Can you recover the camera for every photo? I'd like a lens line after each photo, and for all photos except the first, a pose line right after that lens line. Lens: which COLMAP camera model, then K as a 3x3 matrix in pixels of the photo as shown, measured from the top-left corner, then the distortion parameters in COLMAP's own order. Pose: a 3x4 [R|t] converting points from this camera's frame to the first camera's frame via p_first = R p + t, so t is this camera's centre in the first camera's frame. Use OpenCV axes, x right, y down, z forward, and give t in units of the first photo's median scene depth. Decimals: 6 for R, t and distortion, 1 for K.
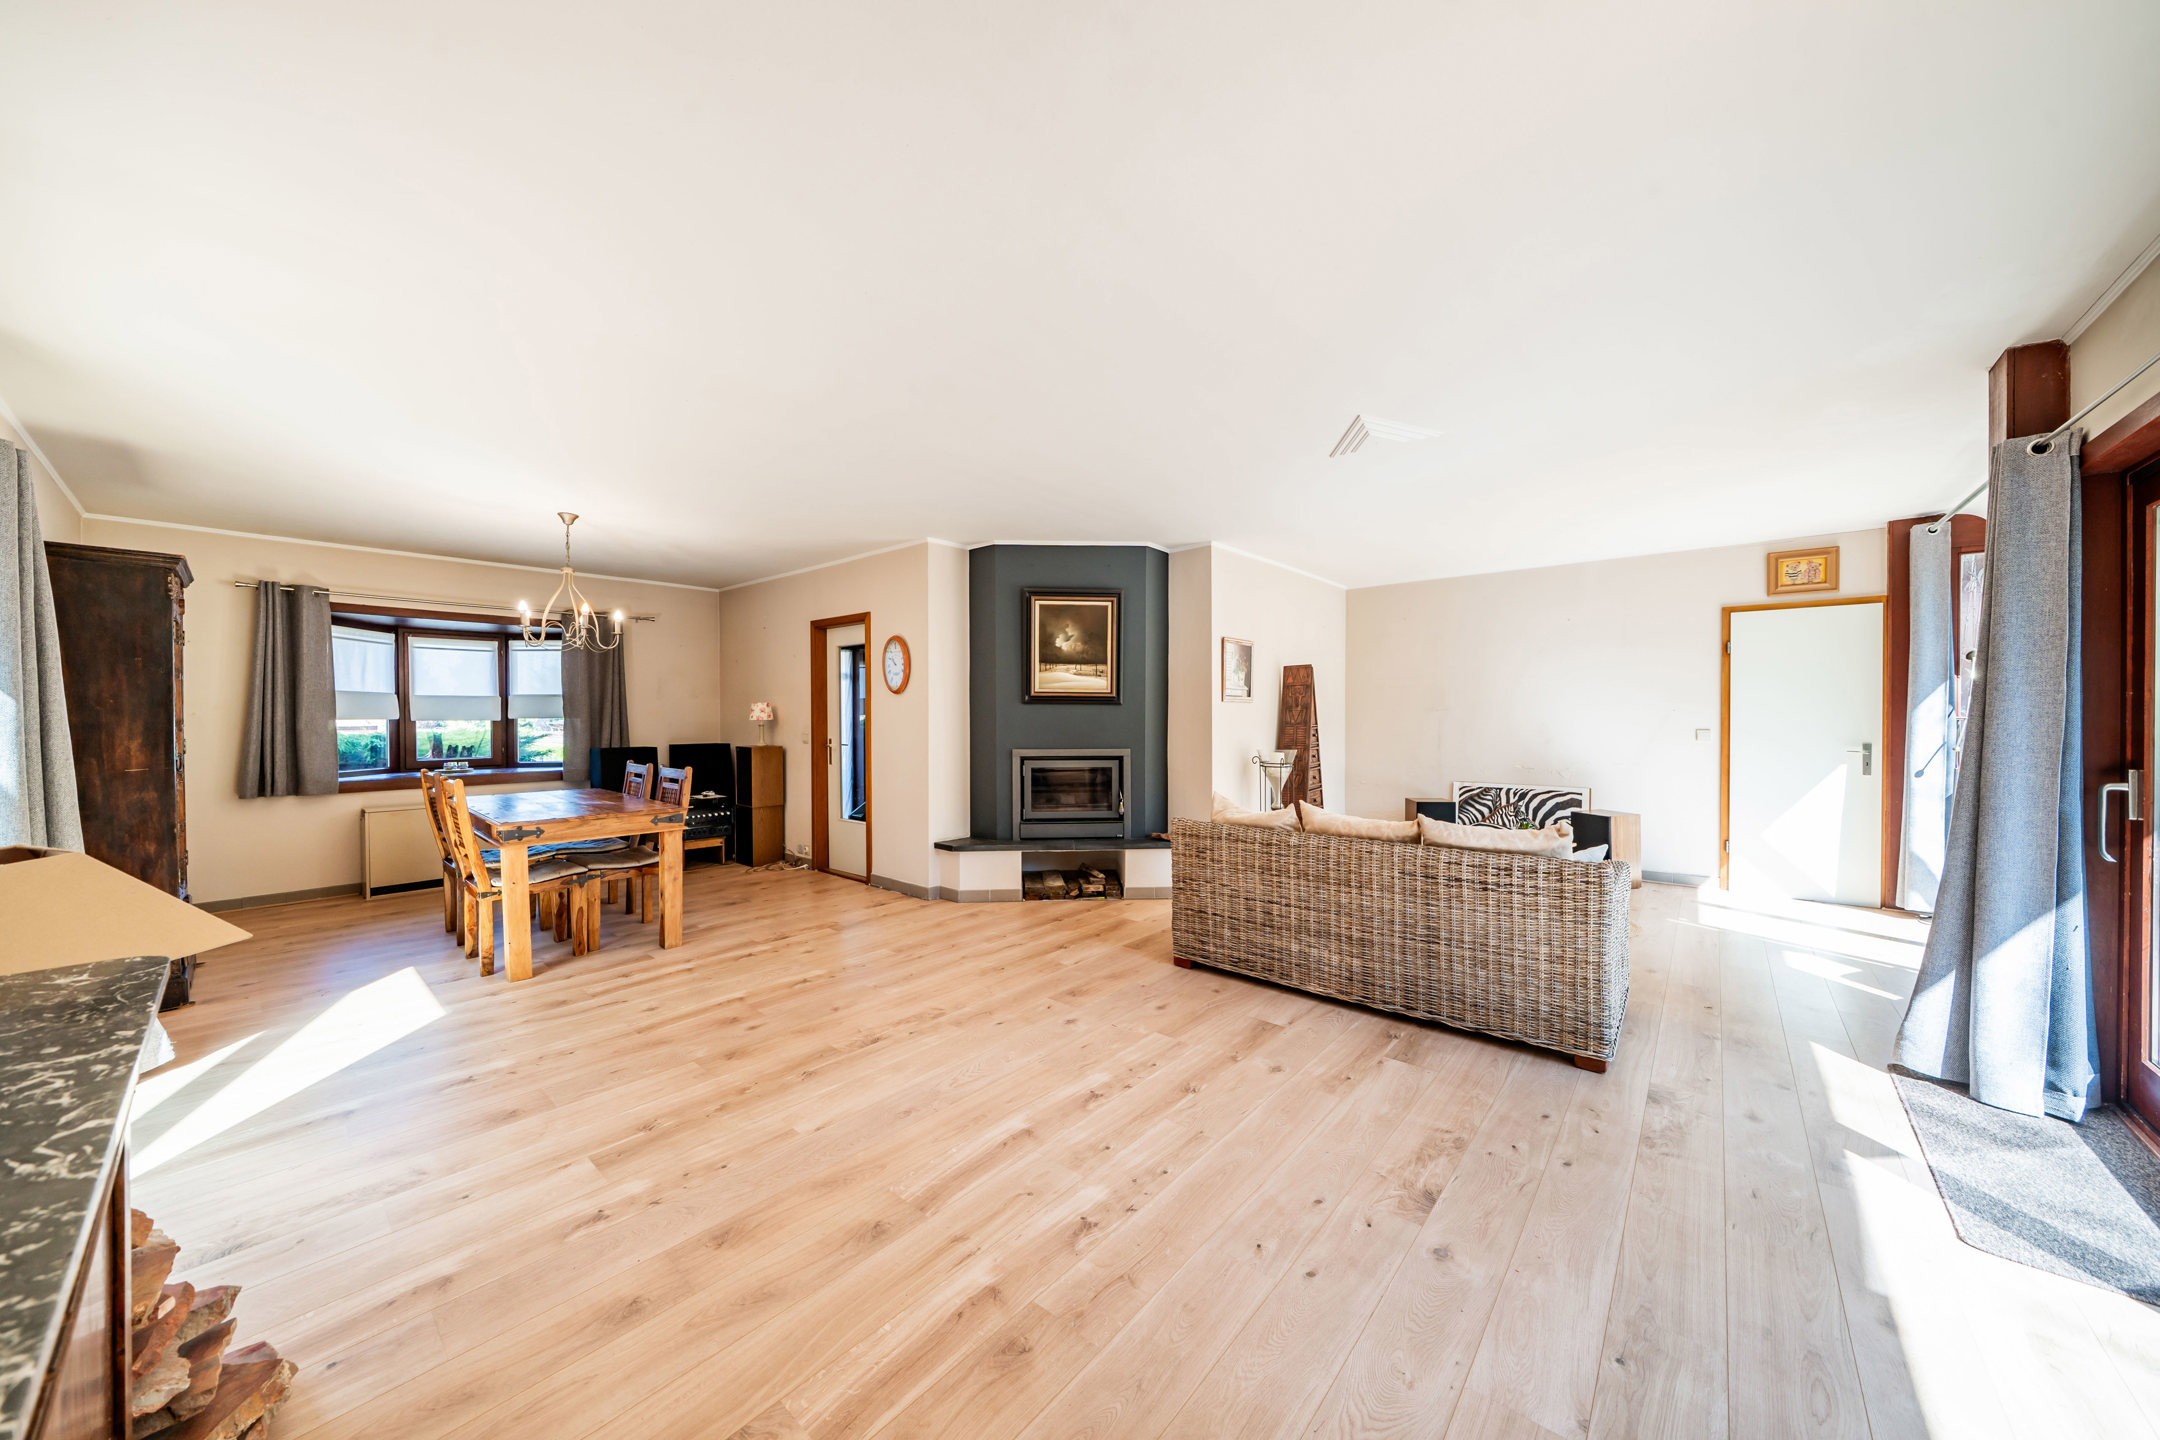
lens RADIAL K [[729.0, 0, 1090.9], [0, 729.0, 722.3], [0, 0, 1]] dist [-0.002218, -0.000049]
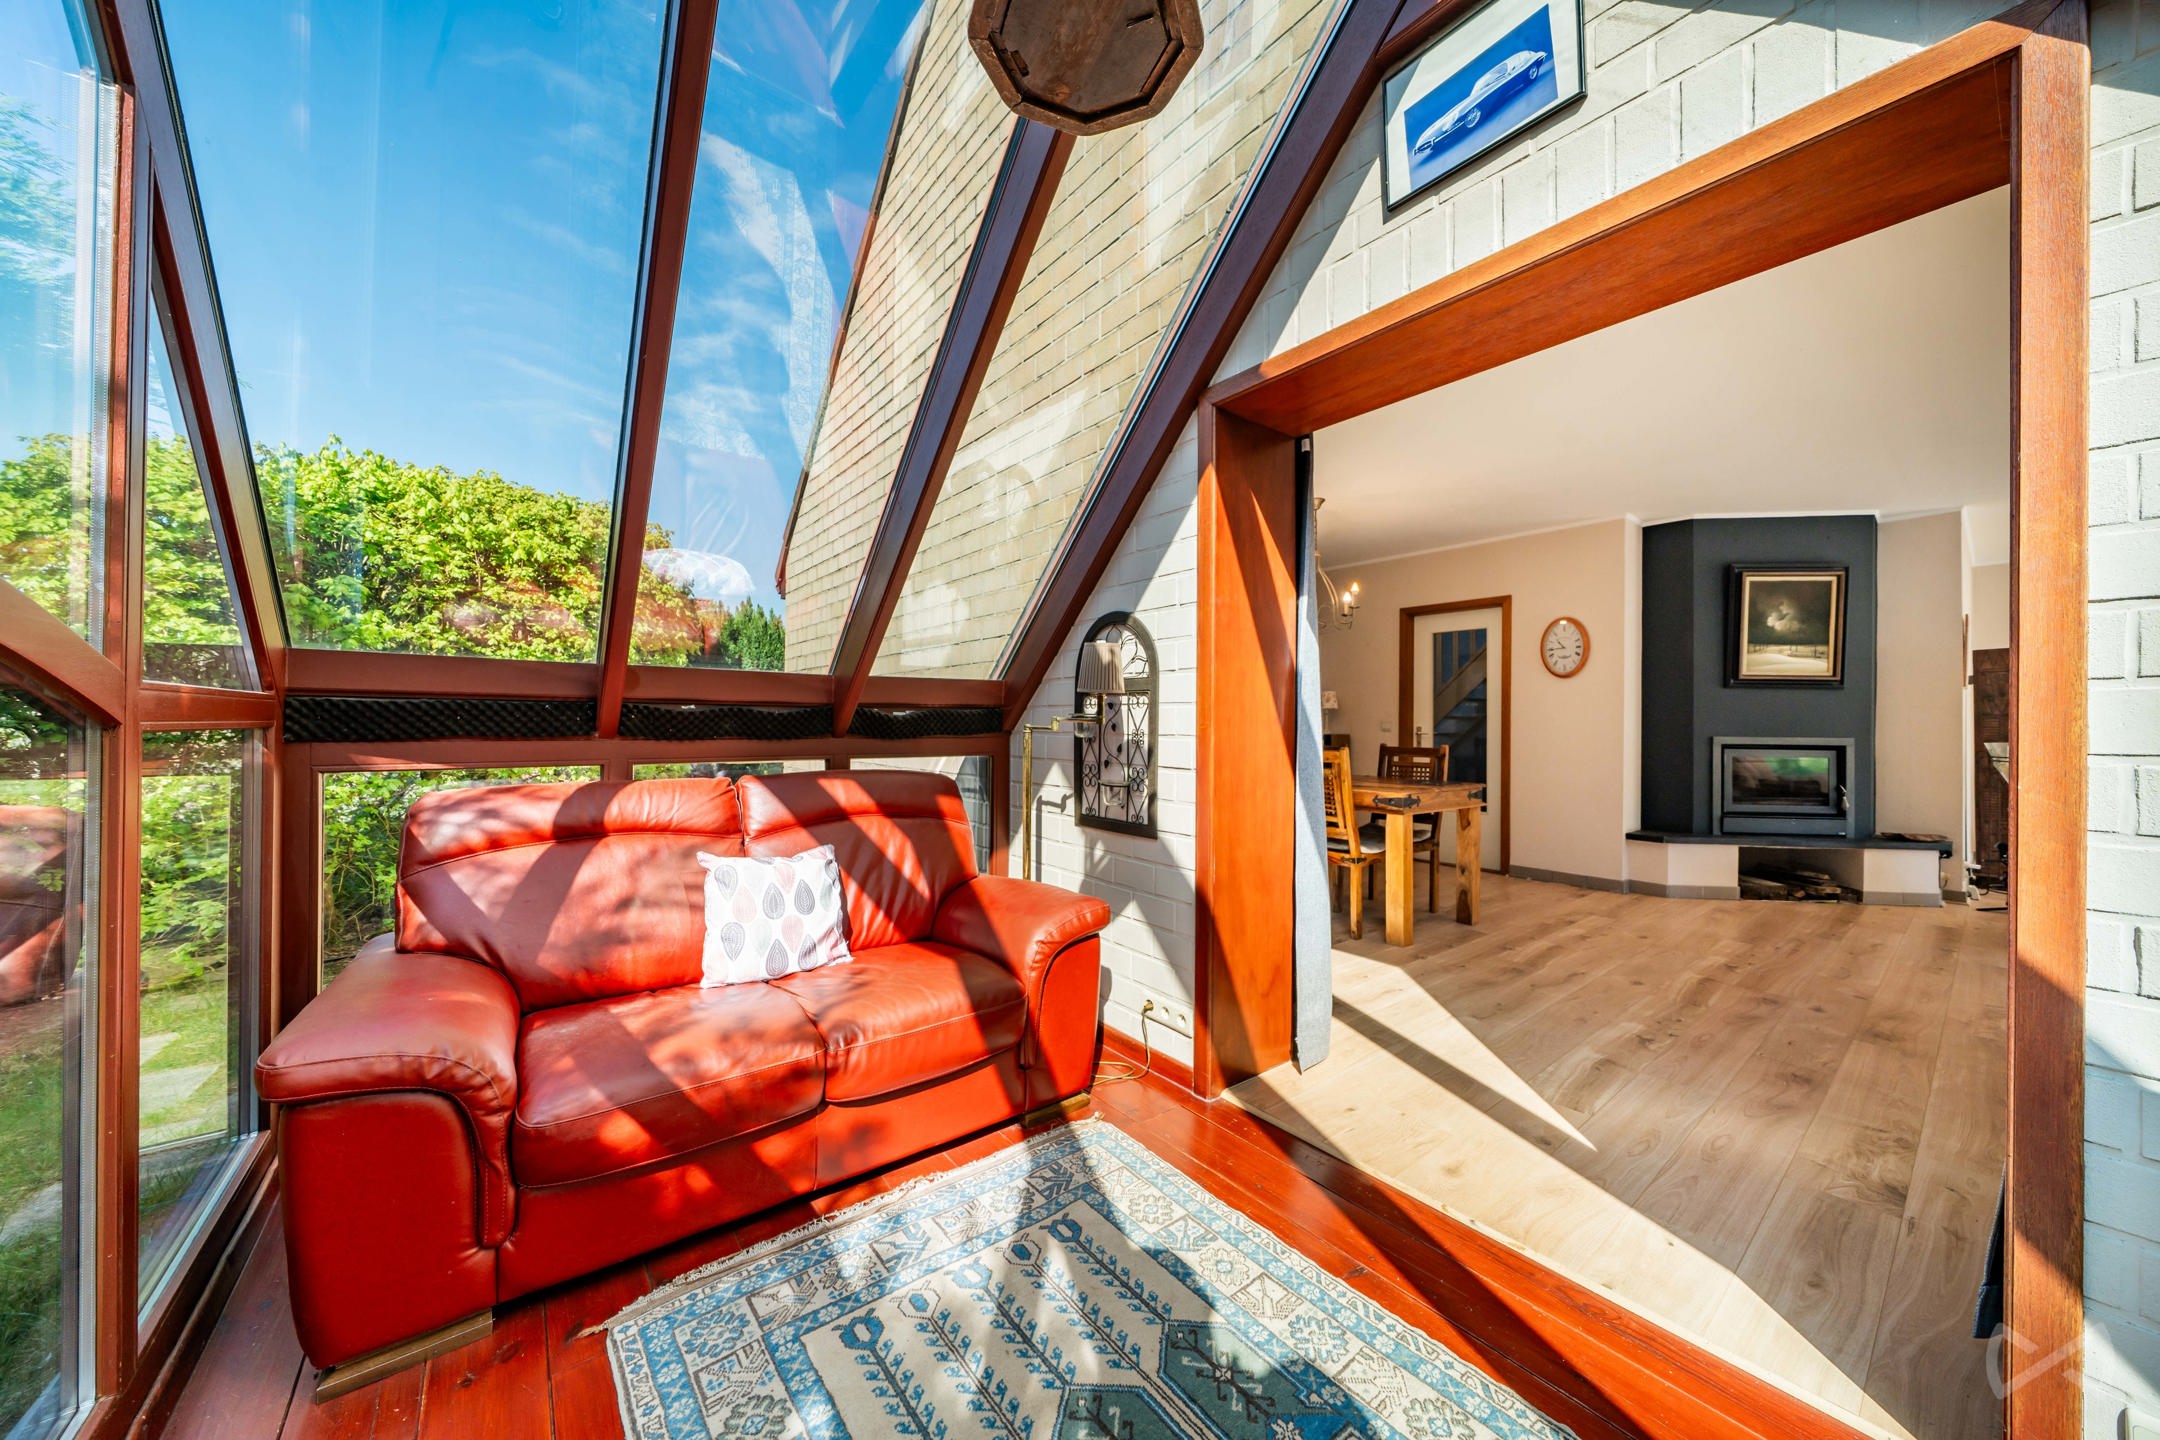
lens RADIAL K [[729.0, 0, 1094.7], [0, 729.0, 722.6], [0, 0, 1]] dist [-0.002218, -0.000049]
pose [[0.982982, 0.009130, -0.183477, -0.716796], [-0.011623, 0.999854, -0.012519, 0.040216], [0.183336, 0.014438, 0.982944, -0.063021]]
